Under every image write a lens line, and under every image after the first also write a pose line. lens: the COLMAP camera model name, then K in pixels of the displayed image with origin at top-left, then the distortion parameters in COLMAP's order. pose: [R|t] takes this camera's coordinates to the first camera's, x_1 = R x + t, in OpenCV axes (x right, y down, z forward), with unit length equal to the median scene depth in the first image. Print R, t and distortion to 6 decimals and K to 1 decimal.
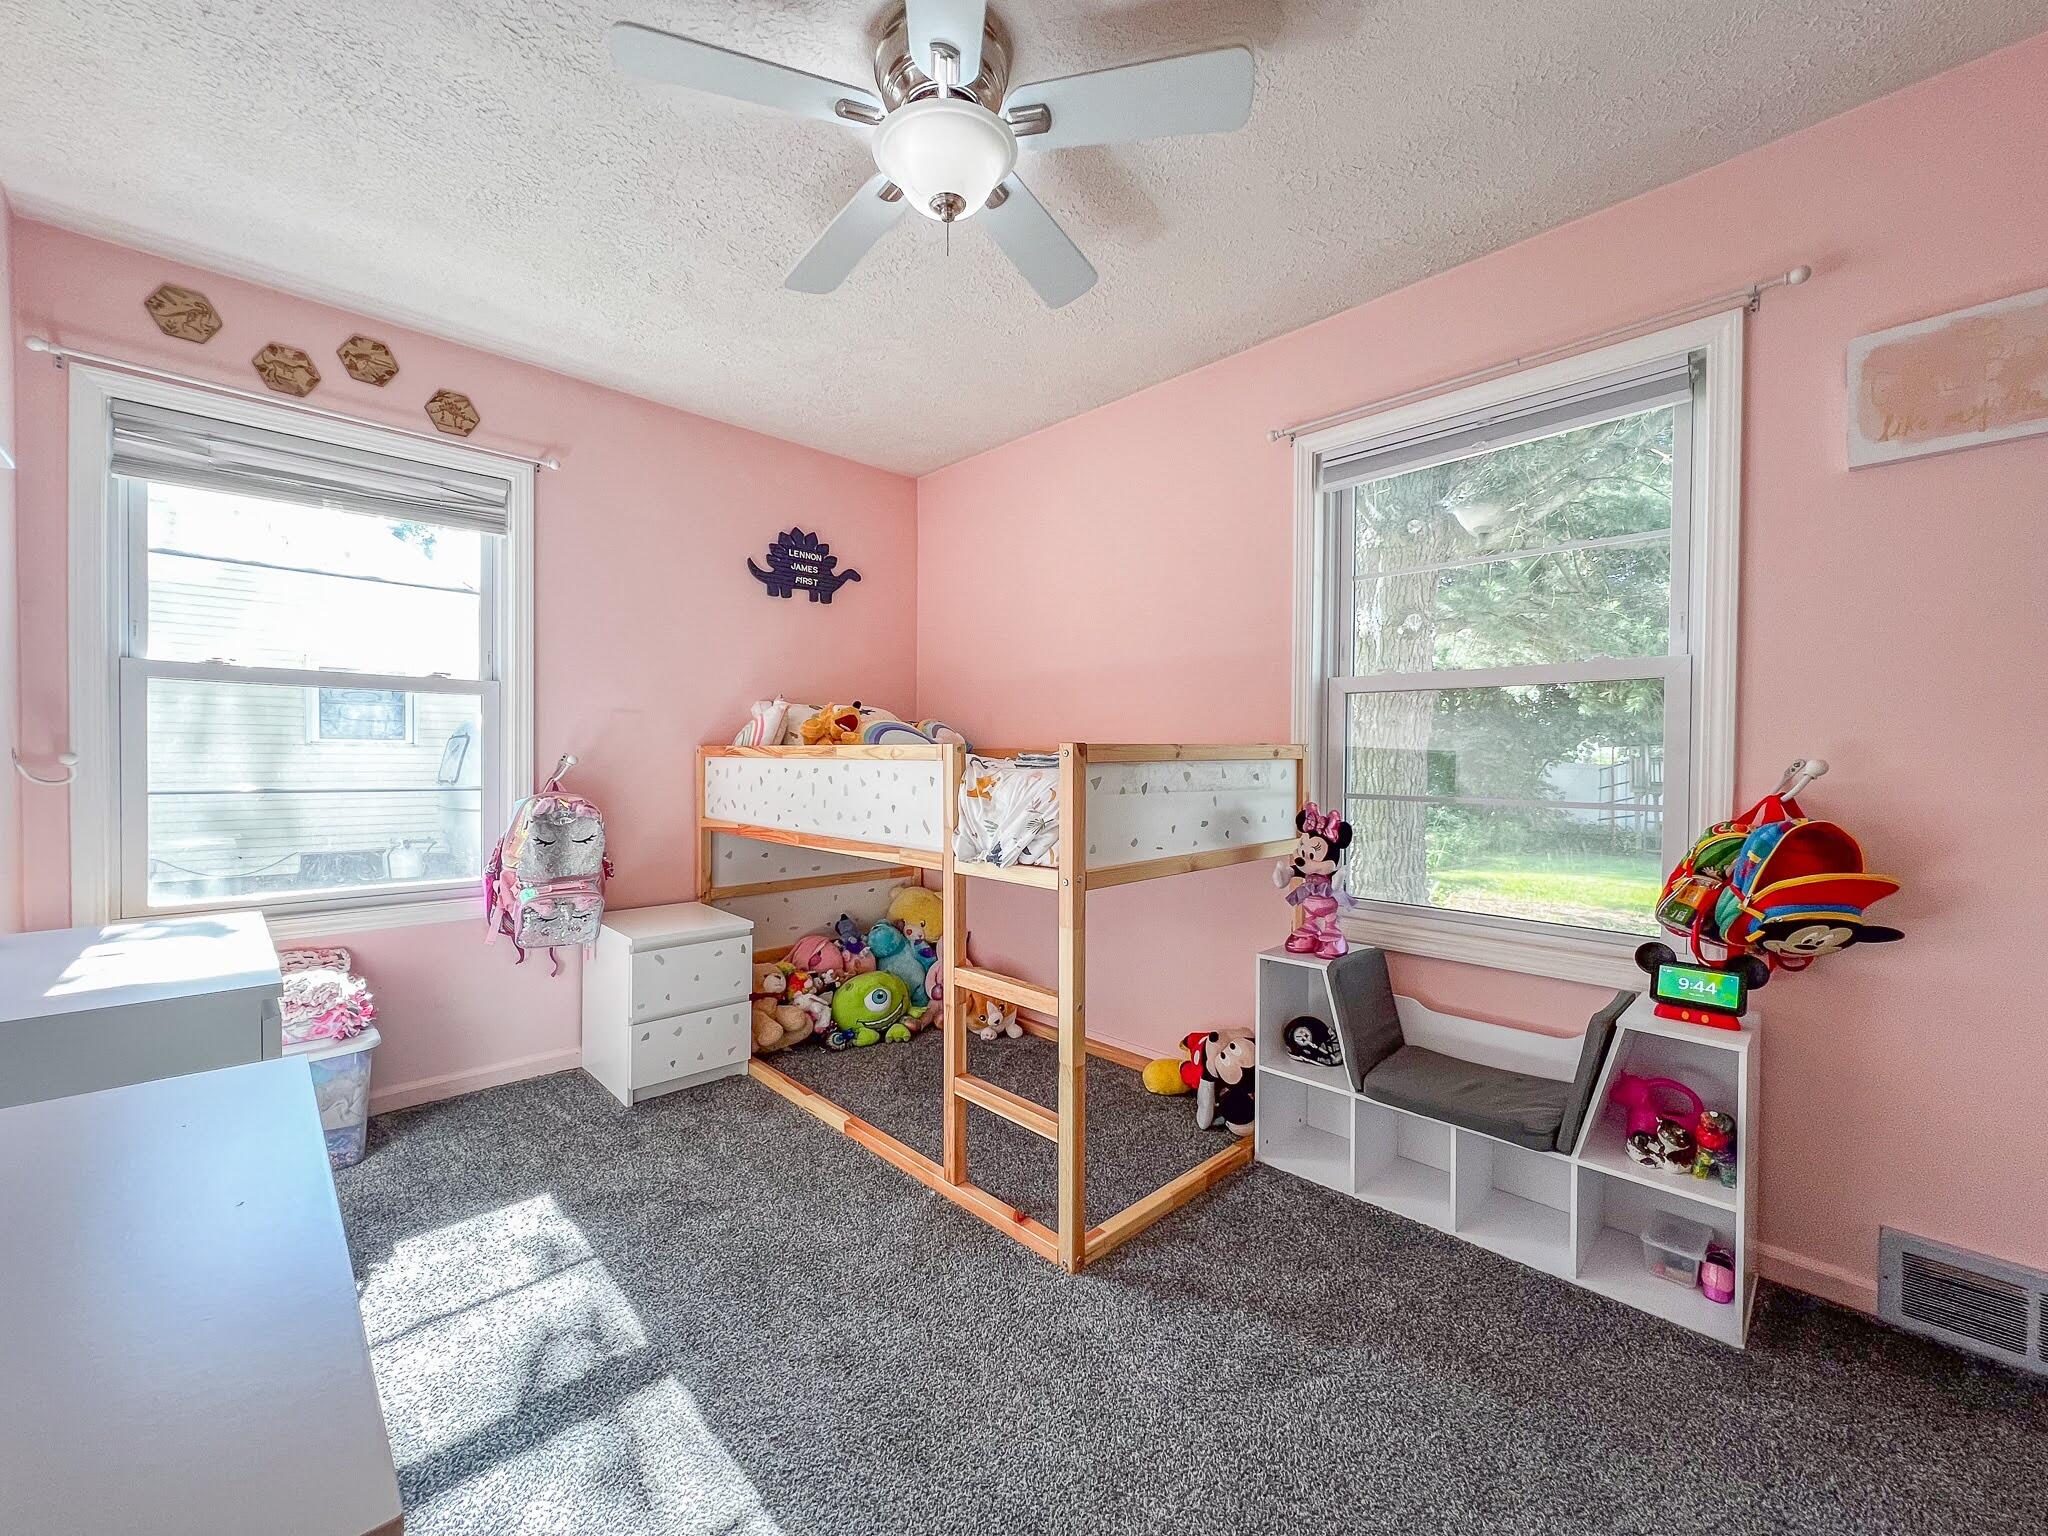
lens RADIAL K [[823.0, 0, 1013.9], [0, 823.0, 762.9], [0, 0, 1]] dist [-0.002882, -0.000338]
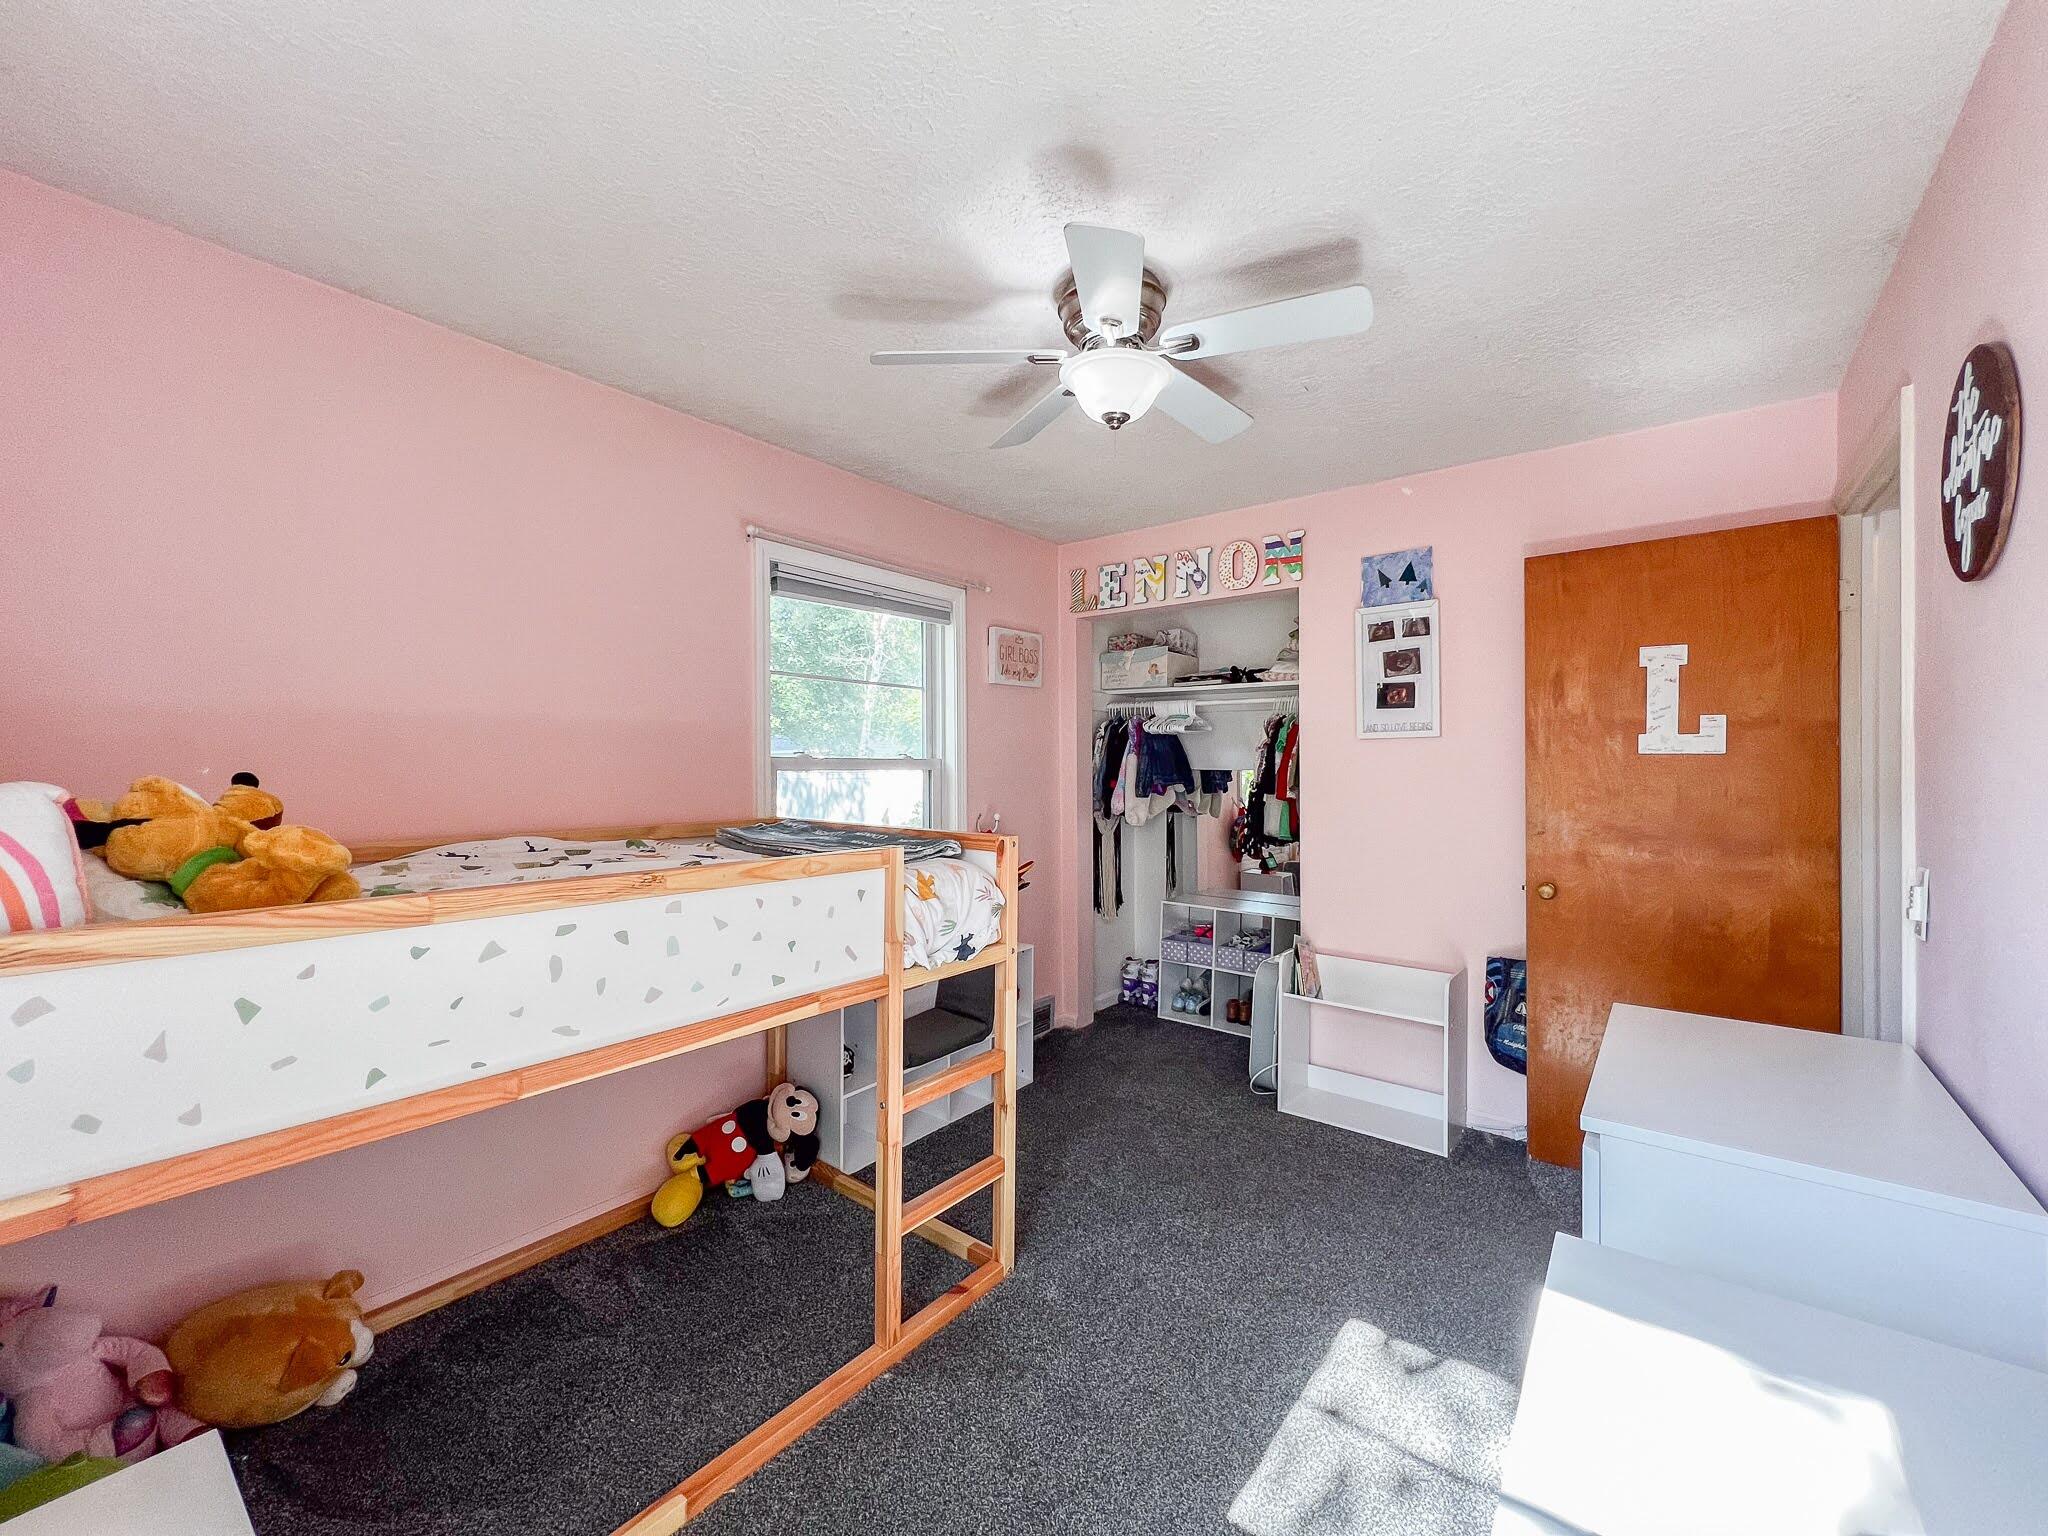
lens RADIAL K [[823.0, 0, 1013.9], [0, 823.0, 762.9], [0, 0, 1]] dist [-0.002882, -0.000338]
pose [[-0.119541, -0.000527, 0.992829, -0.944709], [0.008830, 0.999960, 0.001594, -0.112063], [-0.992790, 0.008957, -0.119532, 0.945754]]
